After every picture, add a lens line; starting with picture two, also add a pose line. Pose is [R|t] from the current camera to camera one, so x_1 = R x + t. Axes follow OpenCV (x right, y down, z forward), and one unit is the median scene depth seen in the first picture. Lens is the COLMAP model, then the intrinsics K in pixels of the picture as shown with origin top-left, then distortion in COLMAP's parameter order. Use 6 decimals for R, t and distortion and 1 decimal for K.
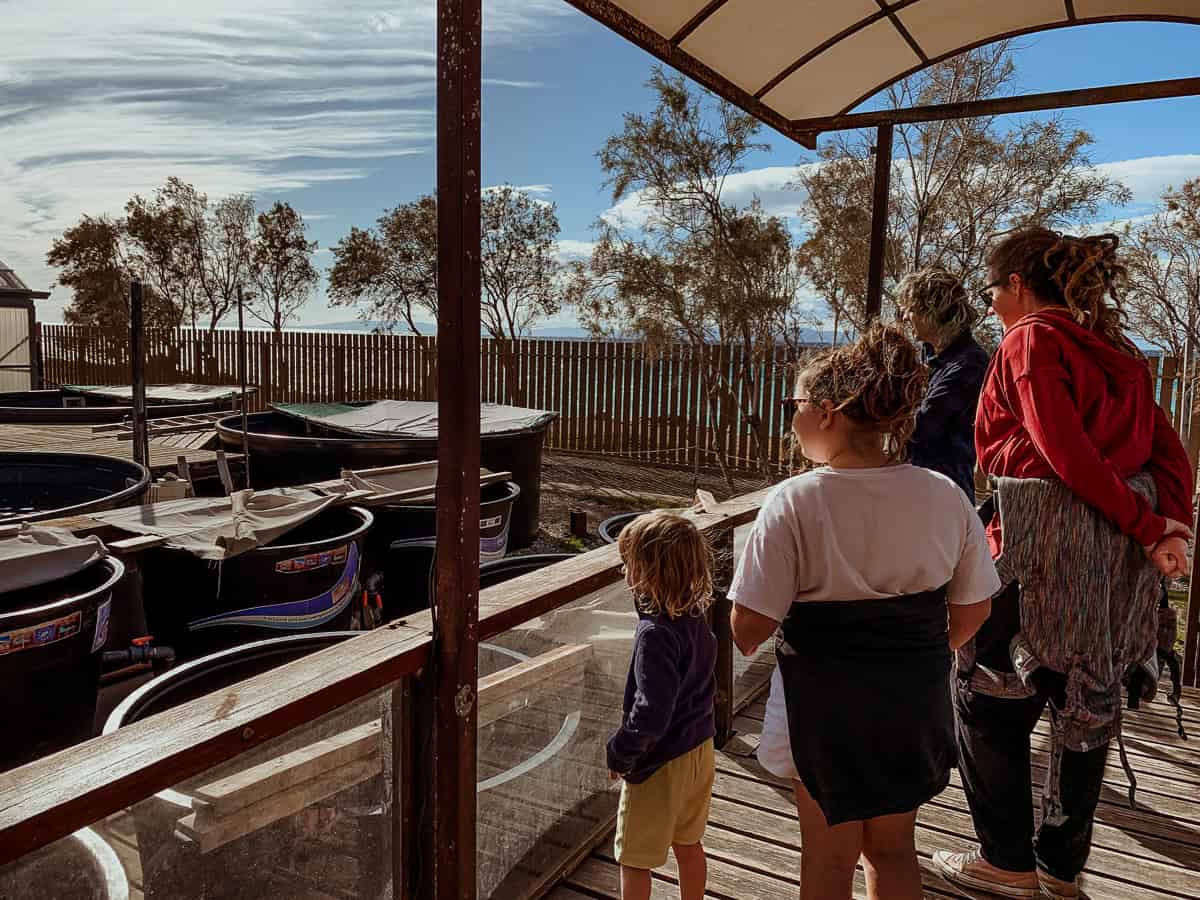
lens RADIAL K [[917.2, 0, 600.0], [0, 917.2, 450.0], [0, 0, 1]] dist [0.004329, 0.002382]
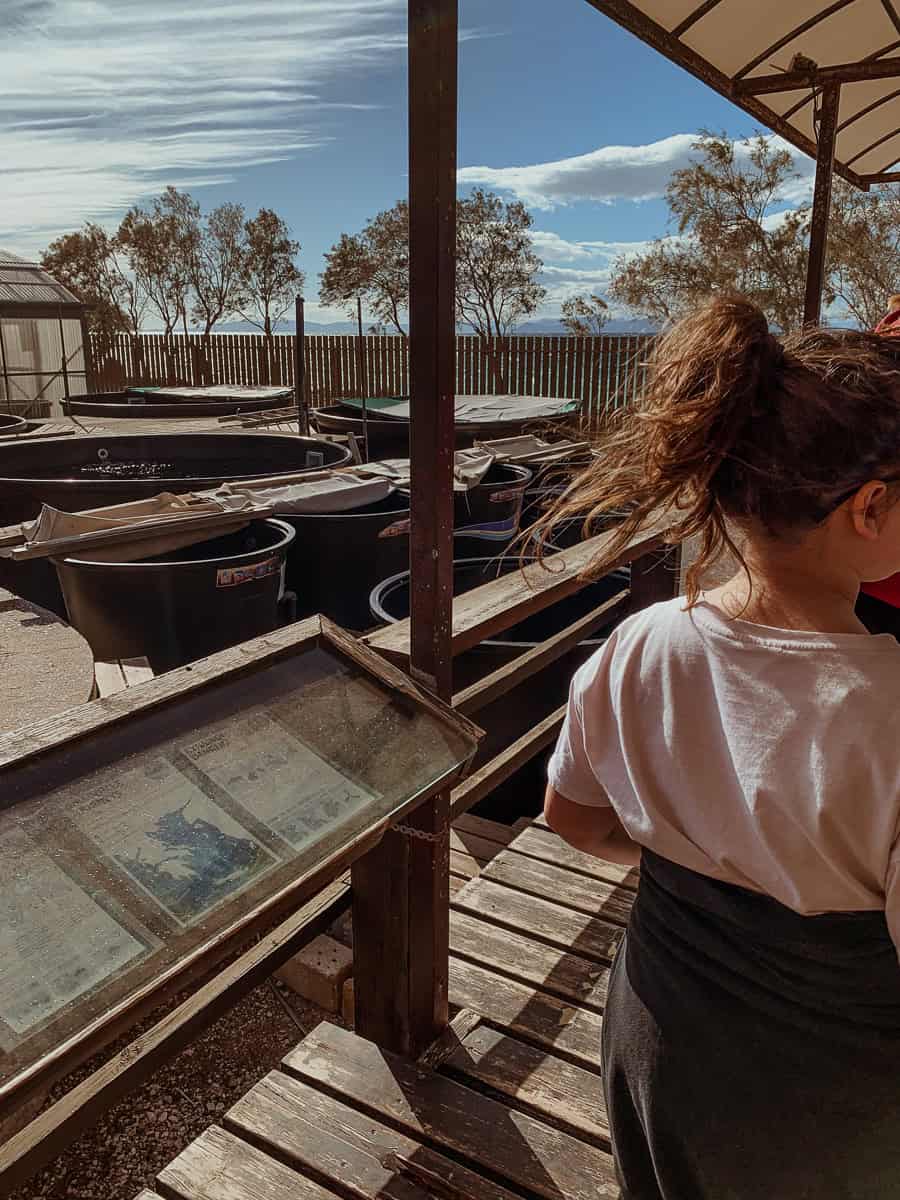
lens RADIAL K [[938.9, 0, 450.0], [0, 938.9, 600.0], [0, 0, 1]] dist [0.070066, -0.001492]
pose [[0.998986, -0.018119, -0.041219, -0.102127], [0.024240, 0.987892, 0.153236, 0.016424], [0.037943, -0.154080, 0.987330, -0.168950]]
